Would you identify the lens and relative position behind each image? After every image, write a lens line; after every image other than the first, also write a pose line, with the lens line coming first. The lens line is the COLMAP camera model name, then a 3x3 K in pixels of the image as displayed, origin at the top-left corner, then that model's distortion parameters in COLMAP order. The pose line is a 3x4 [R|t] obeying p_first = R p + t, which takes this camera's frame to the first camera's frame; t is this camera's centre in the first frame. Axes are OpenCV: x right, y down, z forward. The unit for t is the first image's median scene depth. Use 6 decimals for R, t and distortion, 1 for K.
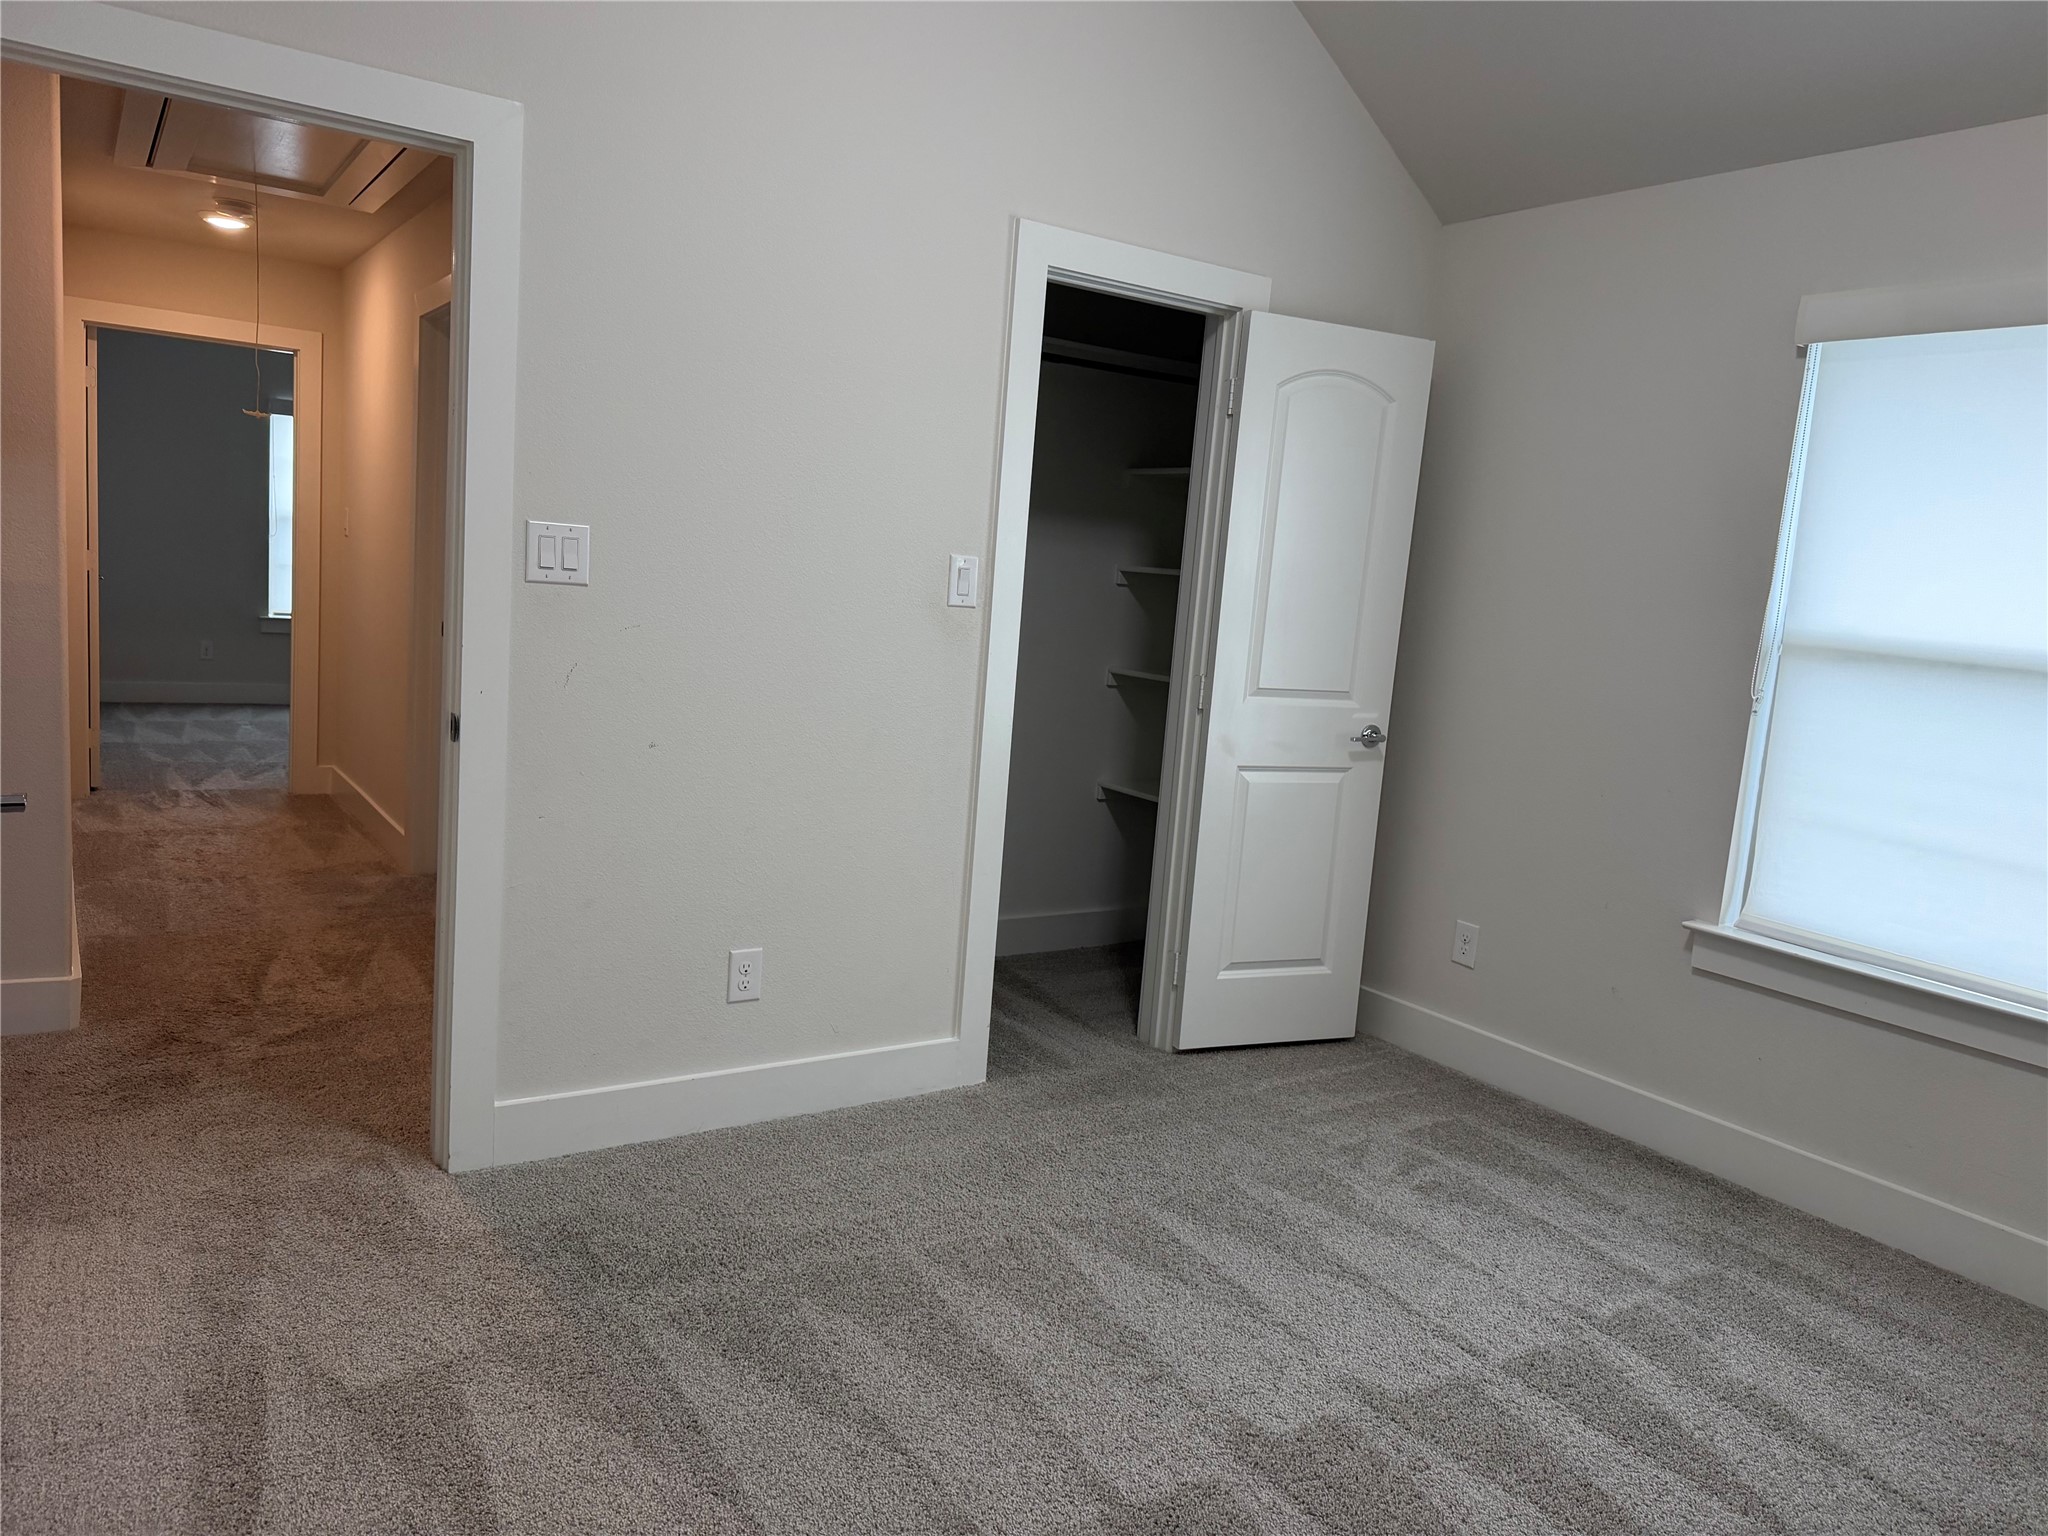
lens RADIAL K [[1430.6, 0, 1032.4], [0, 1430.6, 761.7], [0, 0, 1]] dist [0.027400, -0.041745]
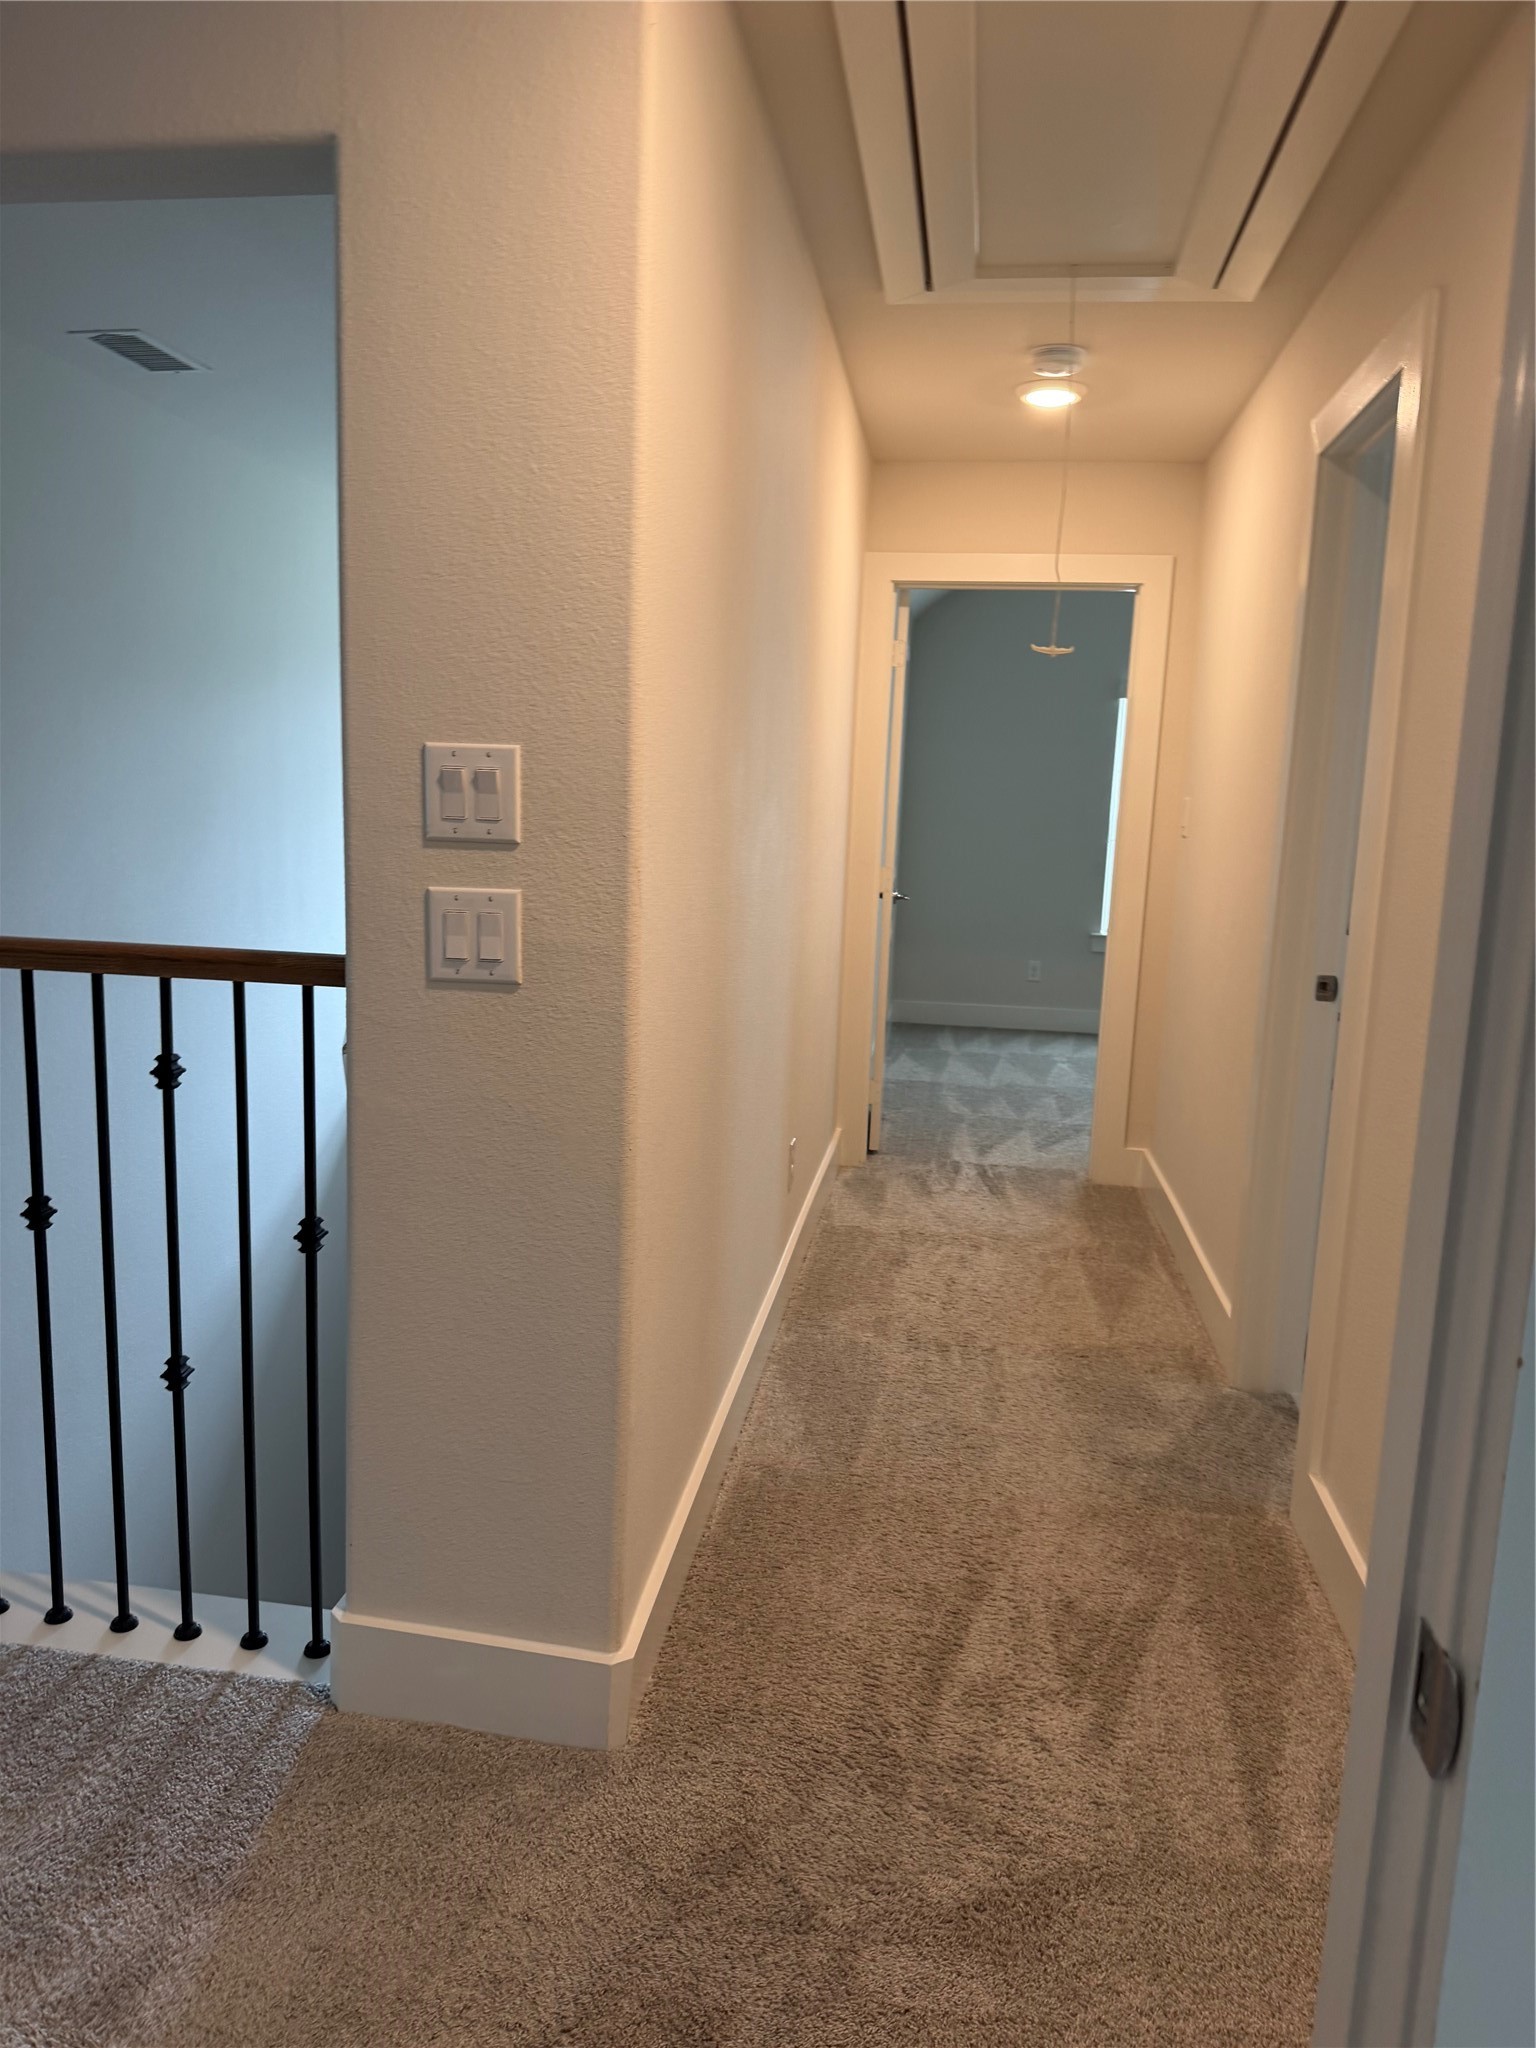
lens RADIAL K [[1417.0, 0, 768.0], [0, 1417.0, 1024.0], [0, 0, 1]] dist [0.148214, -0.317320]
pose [[0.739776, 0.049259, -0.671048, -0.158397], [-0.064357, 0.997924, 0.002305, -0.054471], [0.669768, 0.041481, 0.741411, 0.363435]]
